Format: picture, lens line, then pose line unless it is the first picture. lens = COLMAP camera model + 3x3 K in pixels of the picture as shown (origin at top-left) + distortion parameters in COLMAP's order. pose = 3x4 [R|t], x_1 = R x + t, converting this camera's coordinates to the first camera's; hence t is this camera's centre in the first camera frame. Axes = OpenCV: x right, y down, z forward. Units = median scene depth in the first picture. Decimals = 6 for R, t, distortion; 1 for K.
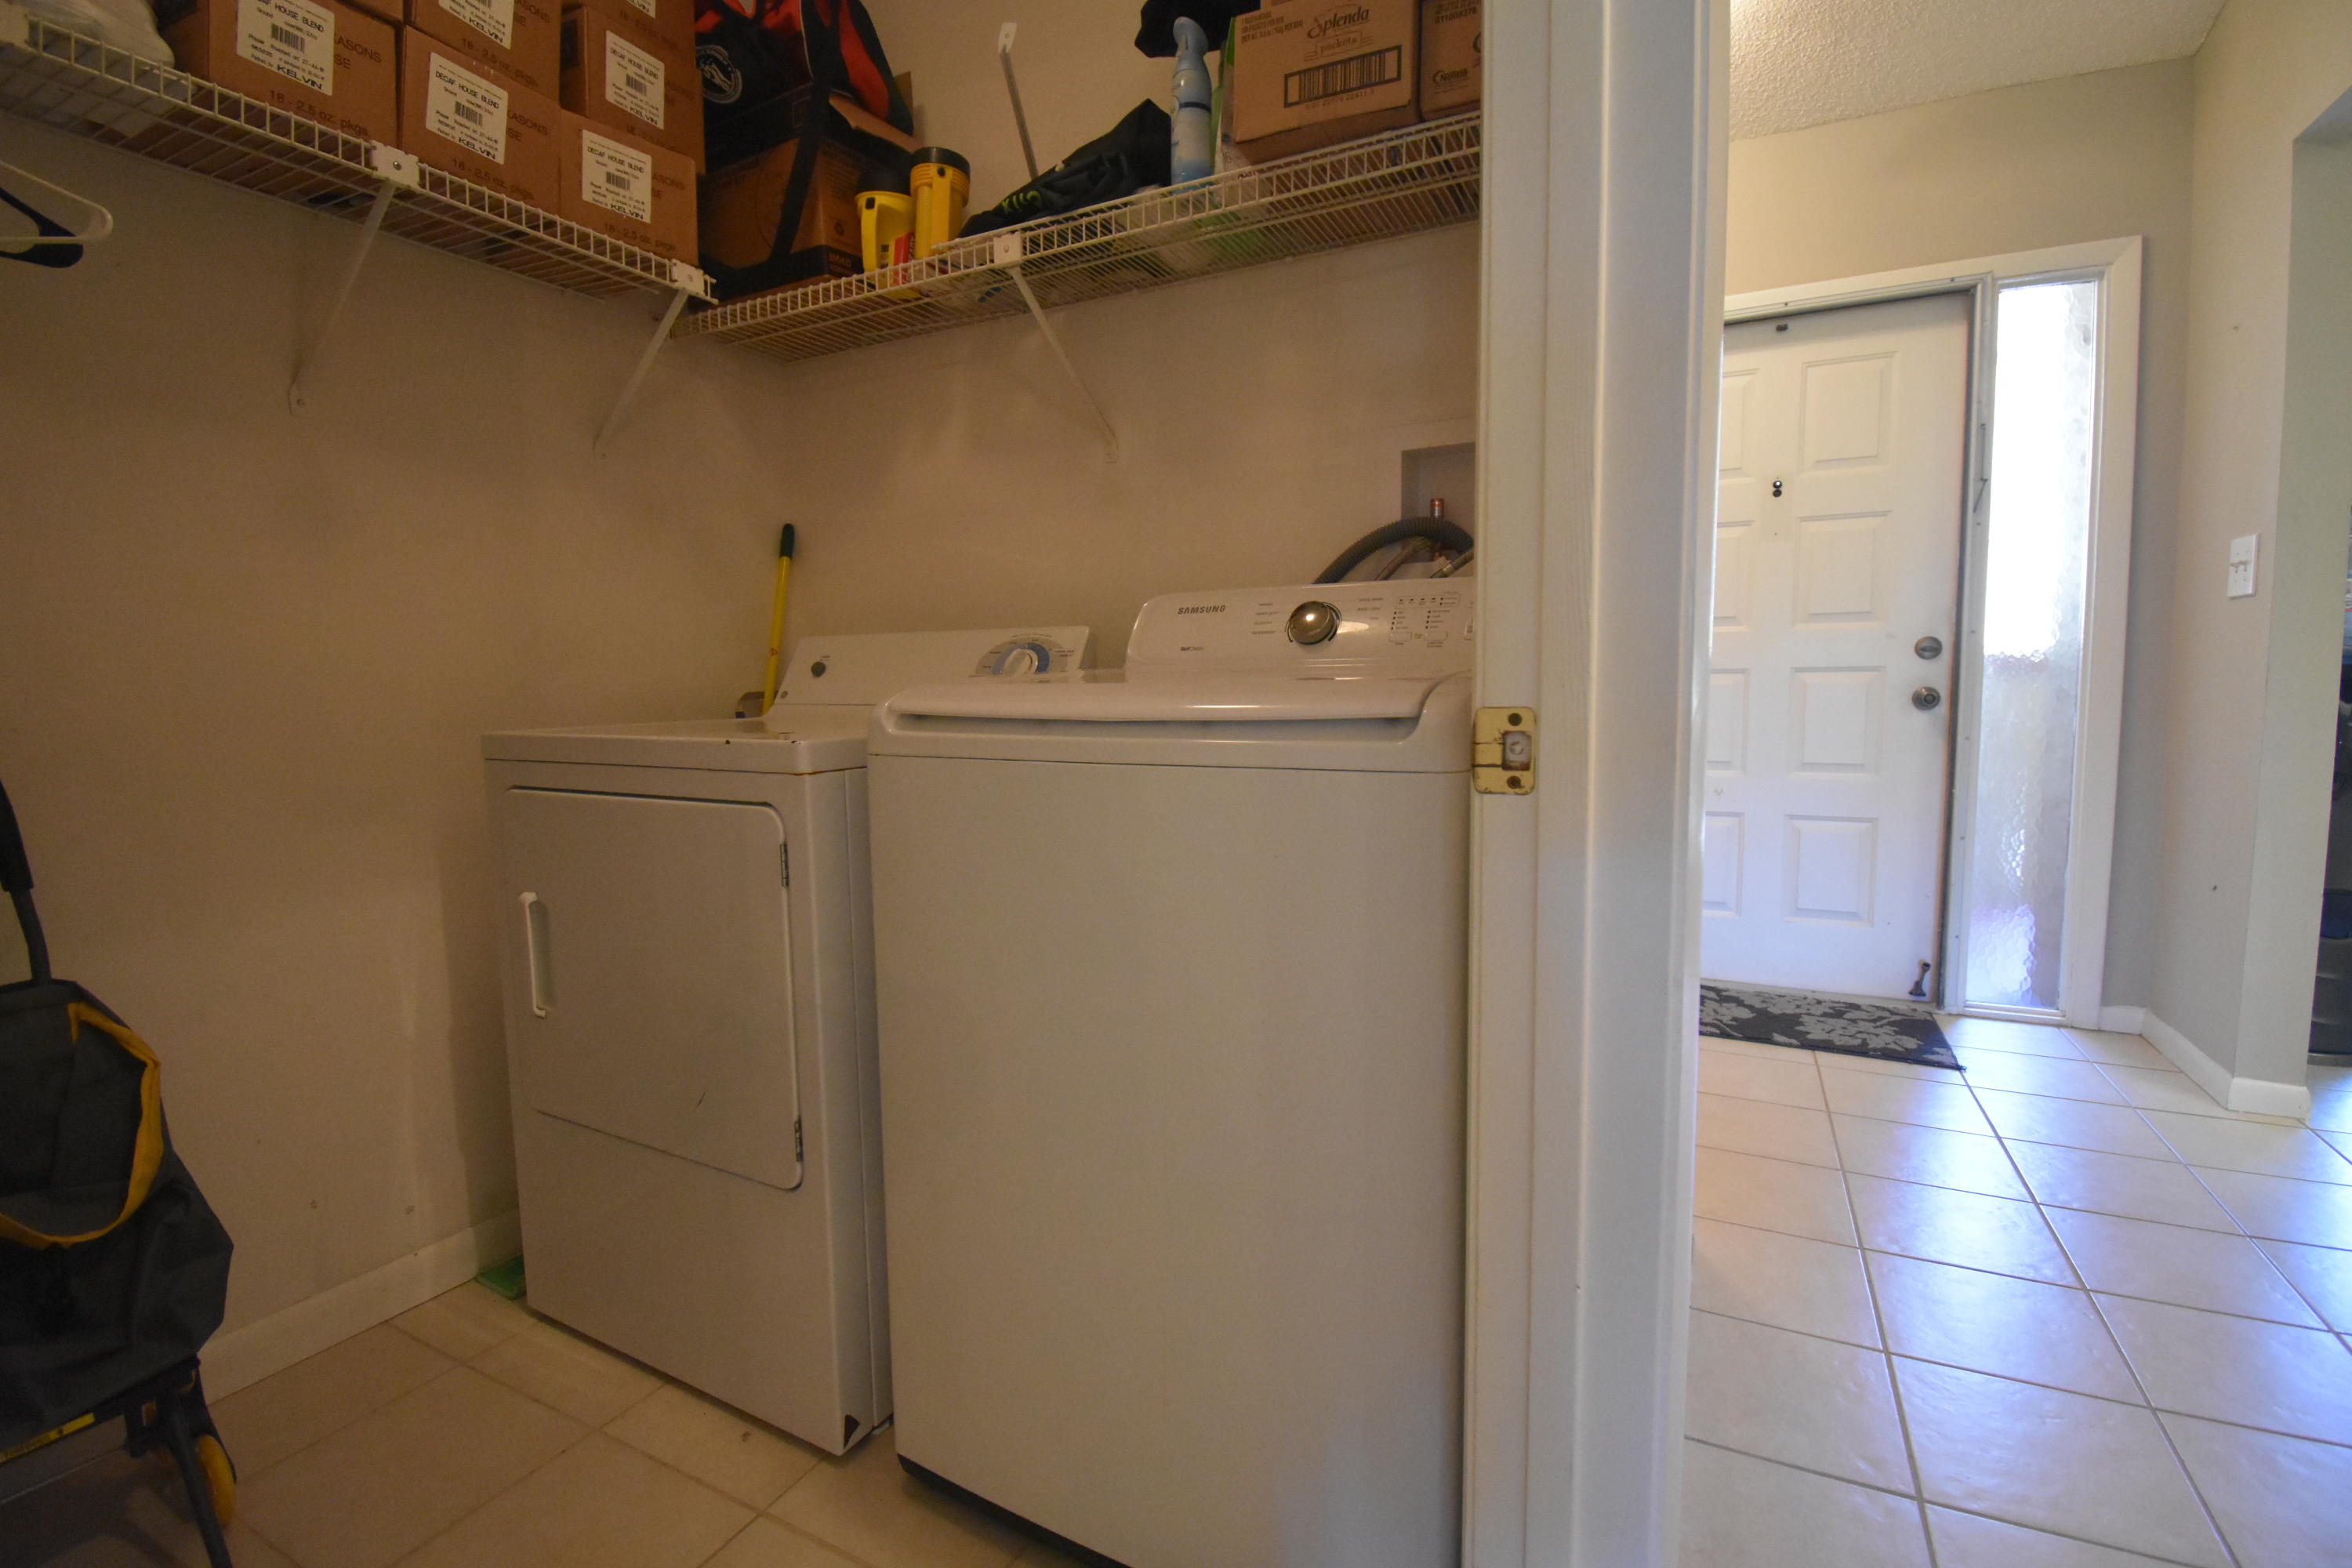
lens RADIAL K [[1071.8, 0, 1176.6], [0, 1071.8, 790.0], [0, 0, 1]] dist [-0.000648, 0.000009]
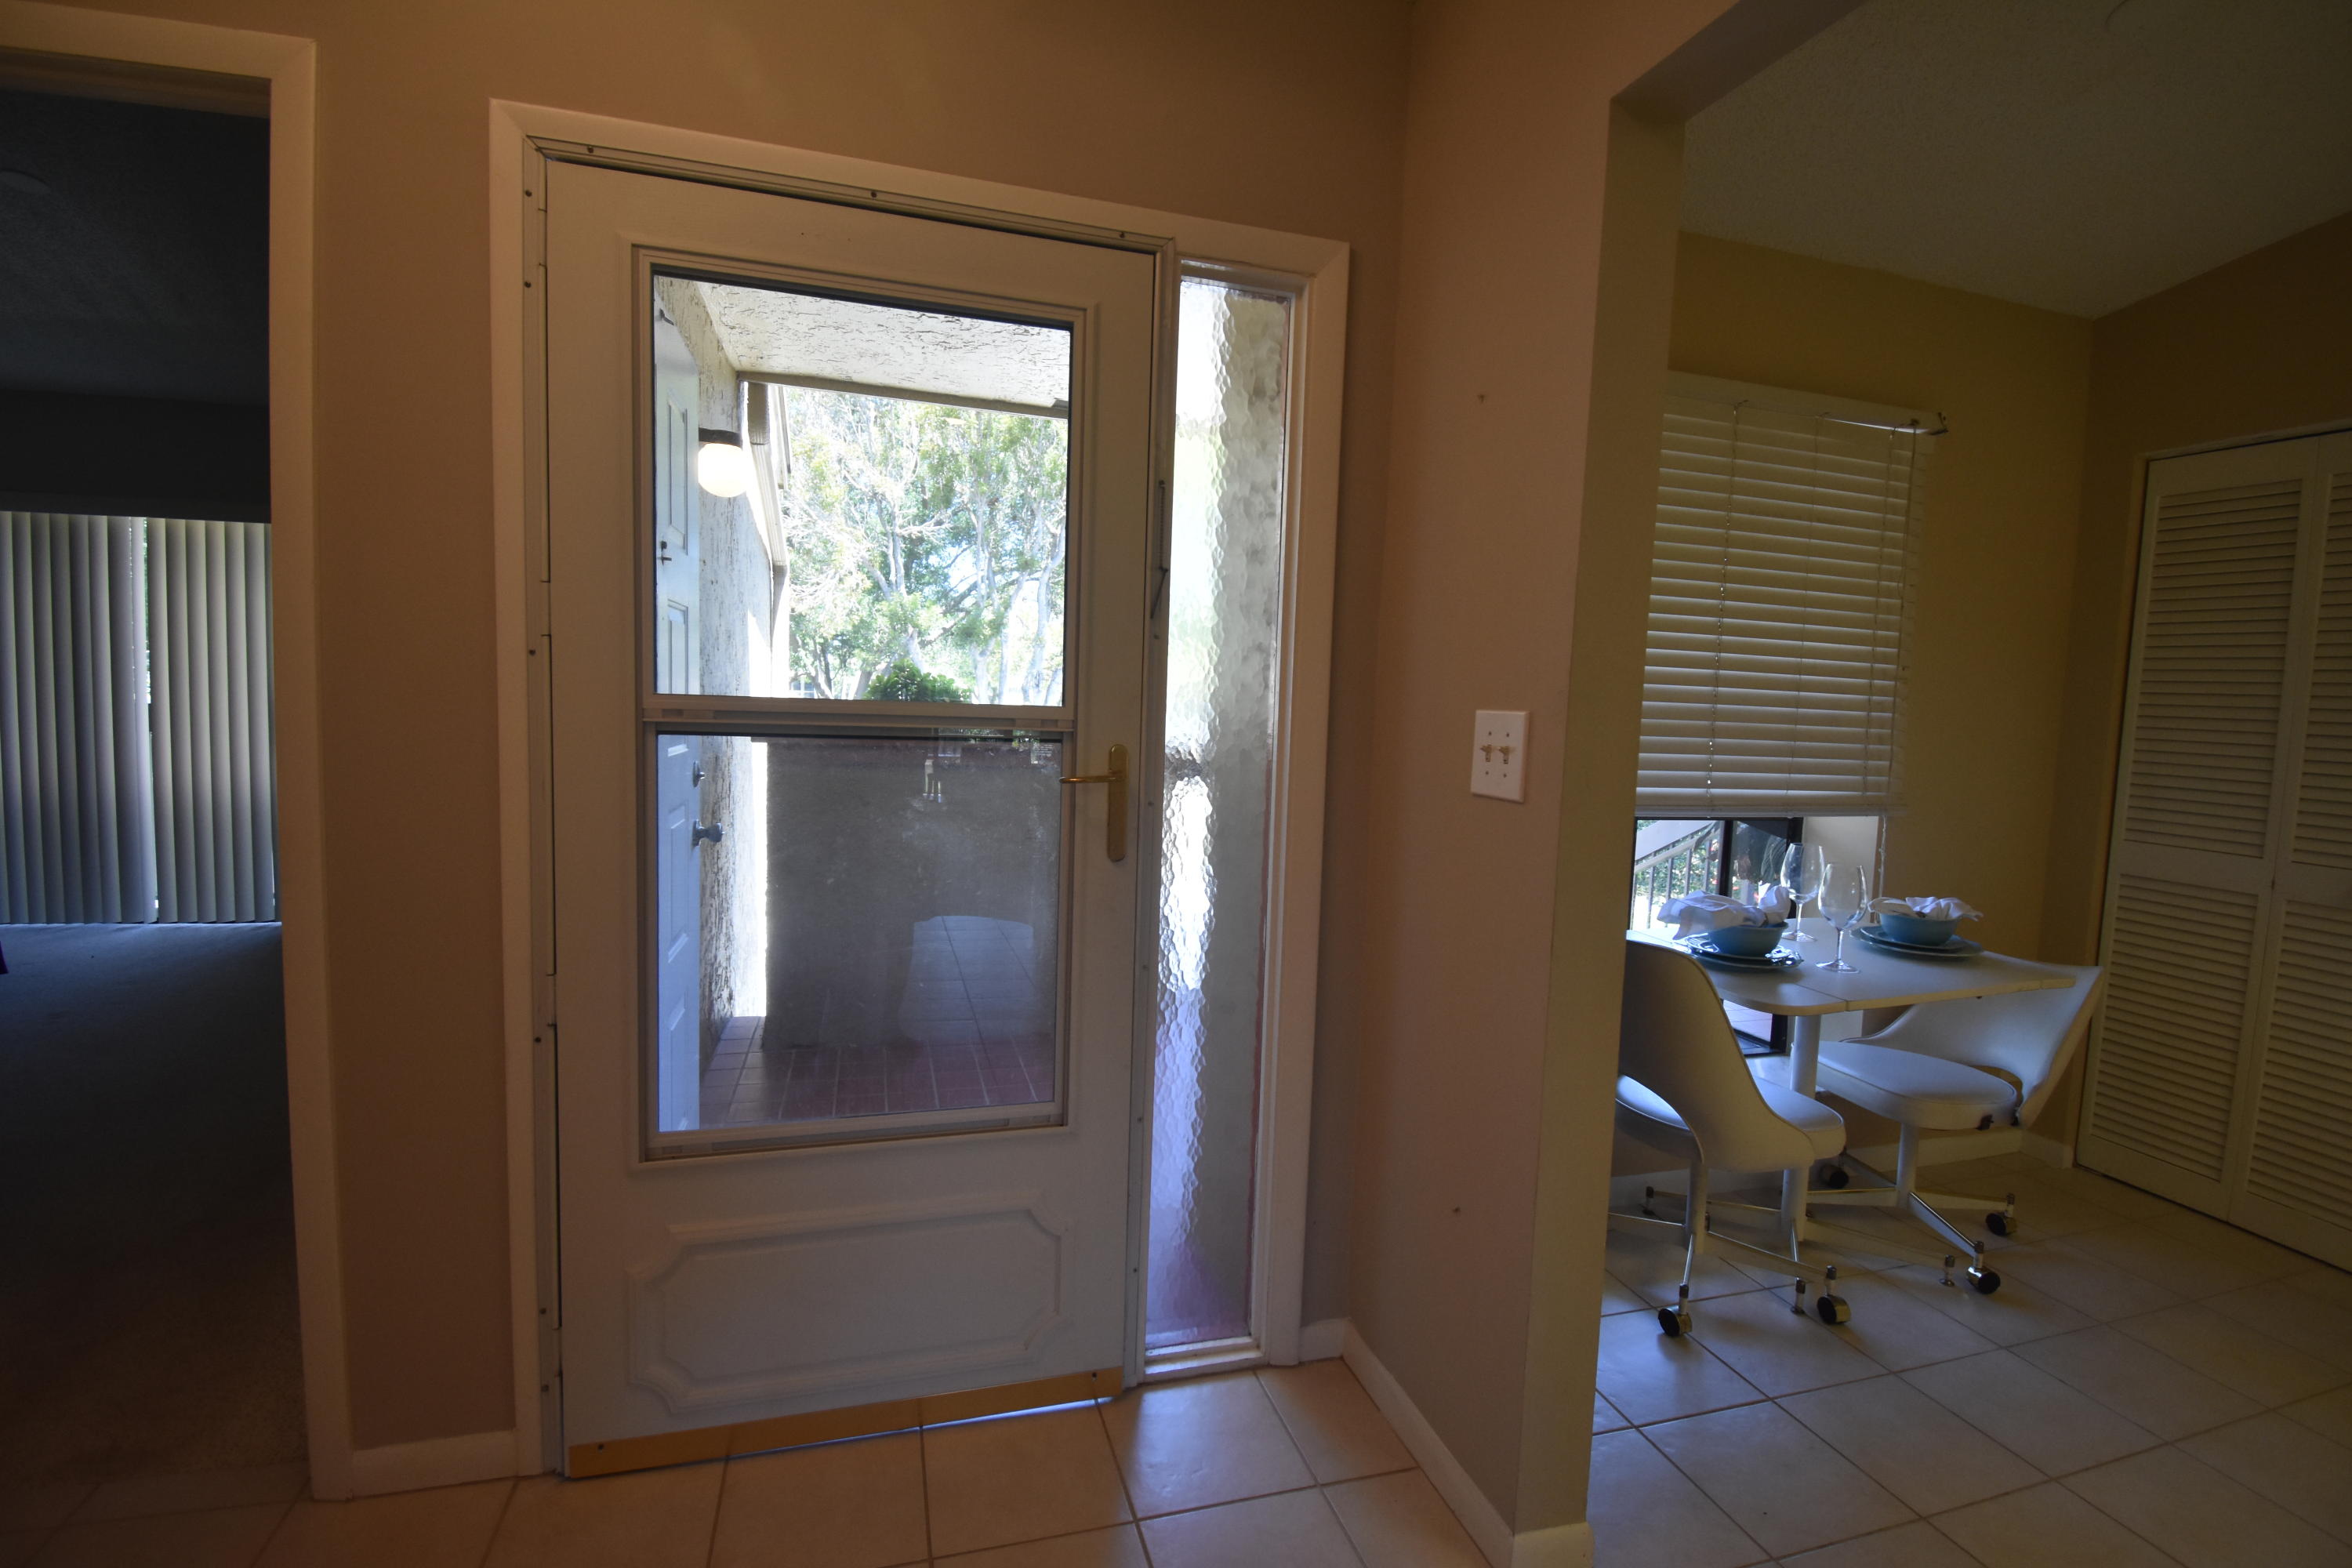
lens RADIAL K [[1071.8, 0, 1179.1], [0, 1071.8, 786.9], [0, 0, 1]] dist [-0.000648, 0.000009]
pose [[0.718861, -0.010473, 0.695075, 0.348942], [0.019366, 0.999800, -0.004964, -0.172240], [-0.694884, 0.017029, 0.718920, 0.598963]]
